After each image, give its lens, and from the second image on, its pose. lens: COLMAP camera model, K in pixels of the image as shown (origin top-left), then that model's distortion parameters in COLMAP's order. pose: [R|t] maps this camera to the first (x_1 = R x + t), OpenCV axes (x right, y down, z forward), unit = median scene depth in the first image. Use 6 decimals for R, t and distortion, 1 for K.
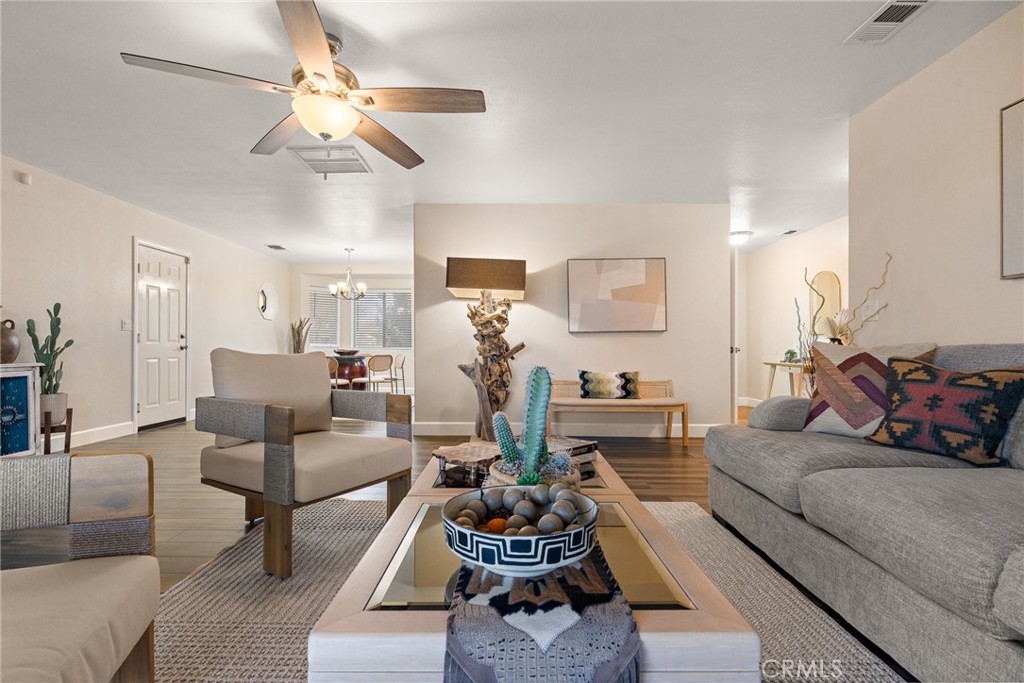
lens RADIAL K [[465.4, 0, 512.0], [0, 465.4, 341.5], [0, 0, 1]] dist [-0.010023, -0.000018]
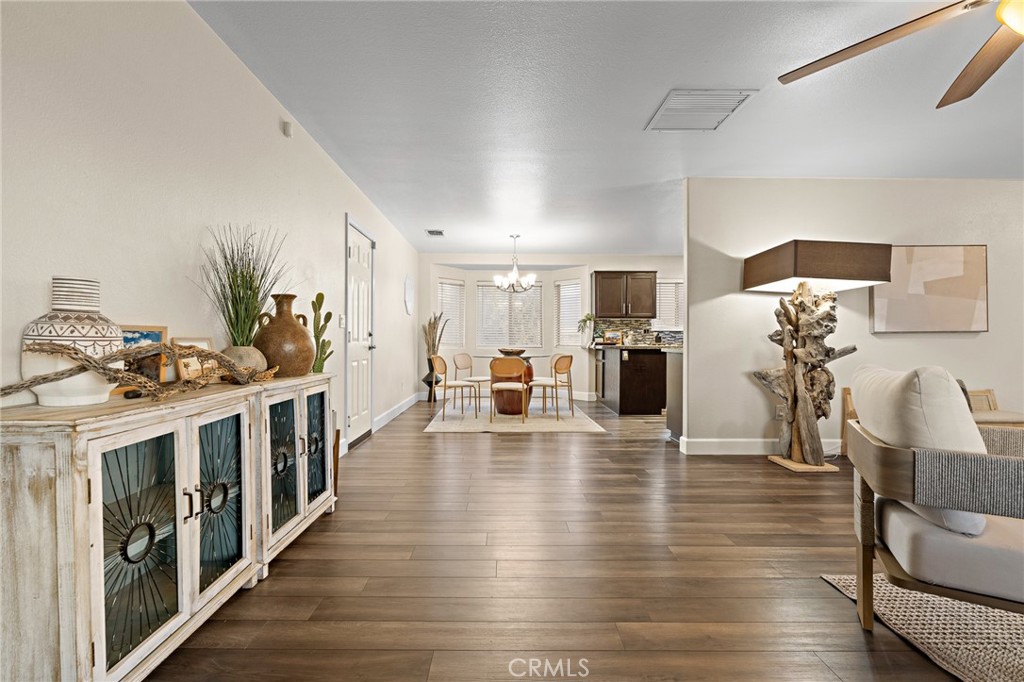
lens RADIAL K [[454.8, 0, 508.4], [0, 454.8, 343.6], [0, 0, 1]] dist [-0.003362, -0.000310]
pose [[0.999919, 0.004550, 0.011904, -0.547561], [-0.004749, 0.999849, 0.016739, -0.010603], [-0.011826, -0.016795, 0.999789, 0.186714]]
